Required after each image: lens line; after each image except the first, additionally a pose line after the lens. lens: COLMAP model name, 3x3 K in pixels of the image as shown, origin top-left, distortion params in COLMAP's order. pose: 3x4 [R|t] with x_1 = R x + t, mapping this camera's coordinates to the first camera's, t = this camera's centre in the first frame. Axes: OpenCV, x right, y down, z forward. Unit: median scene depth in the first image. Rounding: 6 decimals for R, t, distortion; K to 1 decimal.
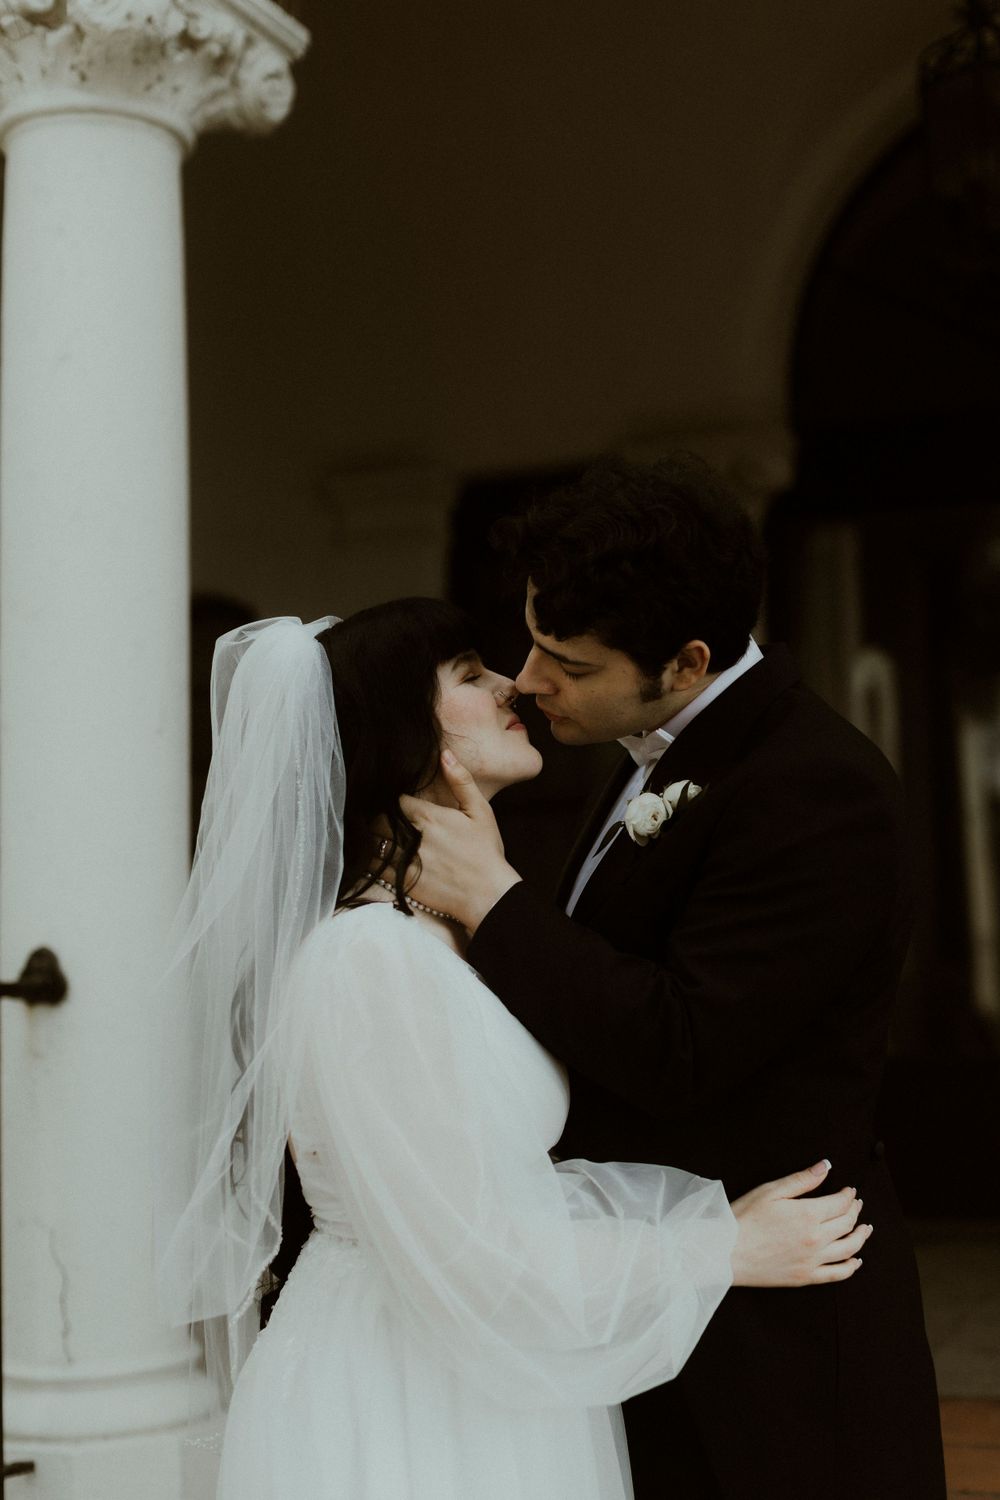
lens RADIAL K [[1793.6, 0, 498.5], [0, 1793.6, 706.1], [0, 0, 1]] dist [0.002906, -0.006977]
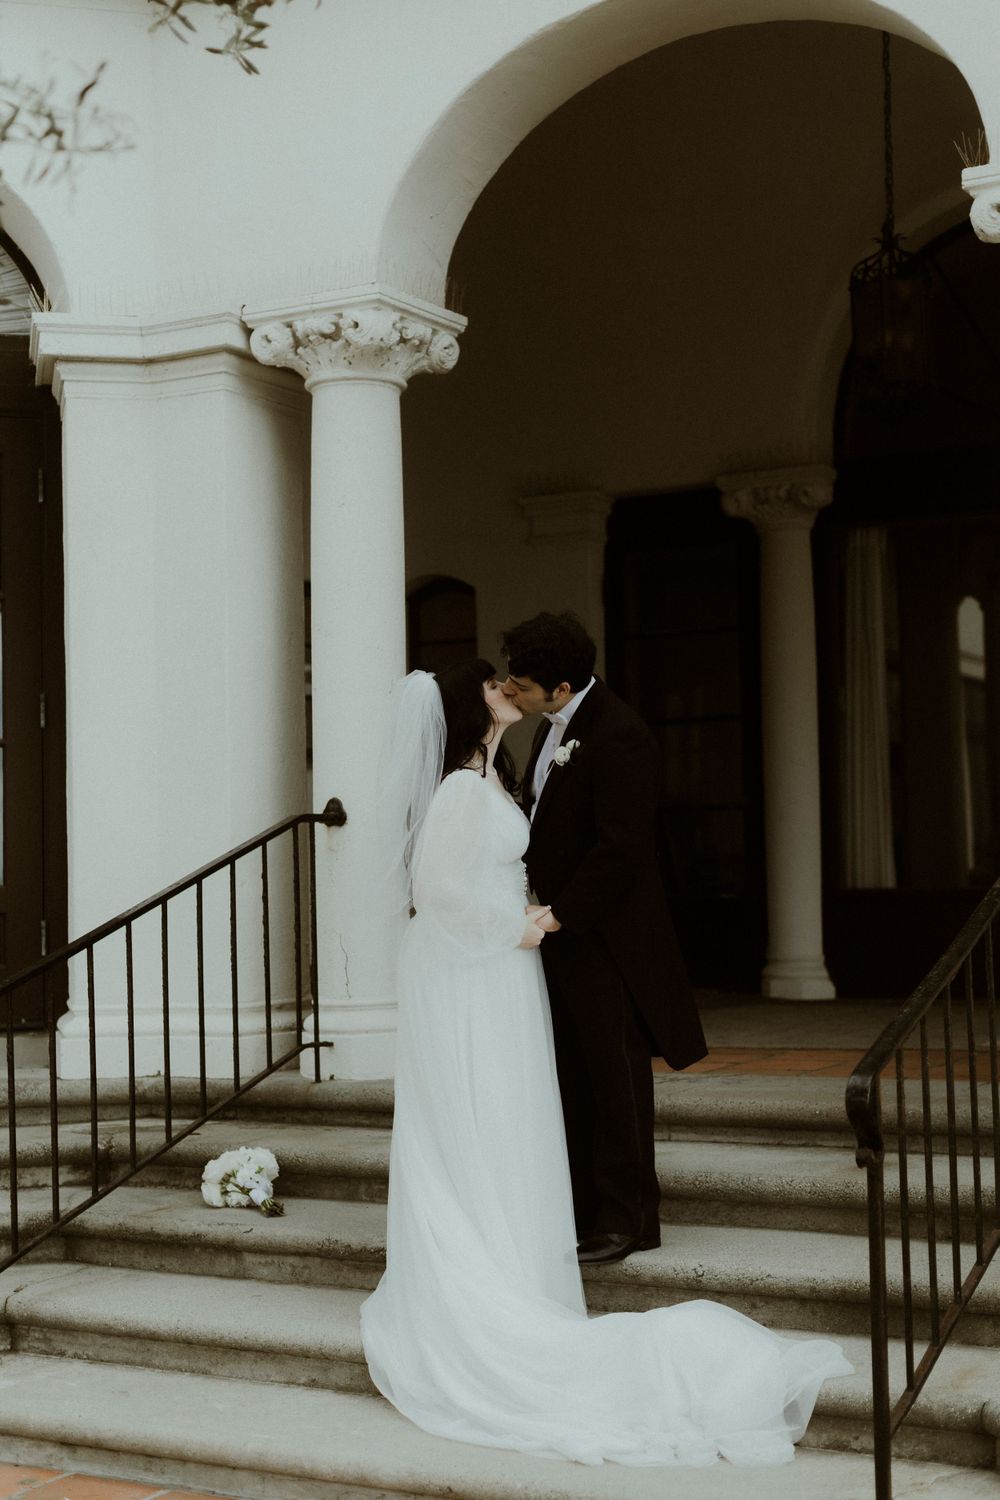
lens RADIAL K [[1793.6, 0, 498.5], [0, 1793.6, 706.1], [0, 0, 1]] dist [0.002906, -0.006977]
pose [[0.987650, 0.004708, -0.156608, 0.242129], [0.004416, 0.998315, 0.057863, -0.085536], [0.156617, -0.057840, 0.985964, -0.948266]]
